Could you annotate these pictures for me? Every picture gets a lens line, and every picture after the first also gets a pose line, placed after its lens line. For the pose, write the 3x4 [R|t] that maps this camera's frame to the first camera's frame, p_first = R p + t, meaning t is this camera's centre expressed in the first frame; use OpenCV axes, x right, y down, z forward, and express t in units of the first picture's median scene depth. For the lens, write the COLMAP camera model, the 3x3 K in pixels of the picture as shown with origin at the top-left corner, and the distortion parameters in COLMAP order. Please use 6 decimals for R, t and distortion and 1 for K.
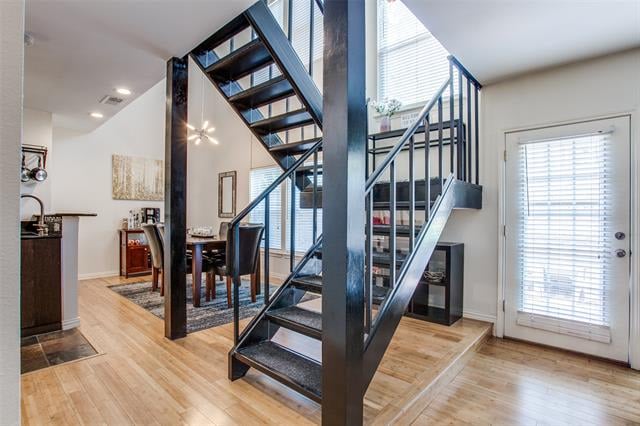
lens RADIAL K [[318.8, 0, 319.5], [0, 318.8, 216.6], [0, 0, 1]] dist [-0.069491, 0.028849]
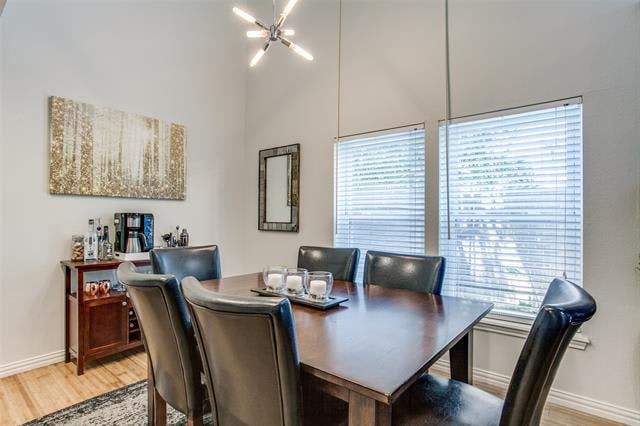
lens RADIAL K [[327.0, 0, 319.7], [0, 327.0, 216.5], [0, 0, 1]] dist [-0.067752, 0.030336]
pose [[0.998345, 0.004014, 0.057362, -0.473510], [-0.003877, 0.999989, -0.002509, -0.037797], [-0.057371, 0.002283, 0.998350, 0.822768]]
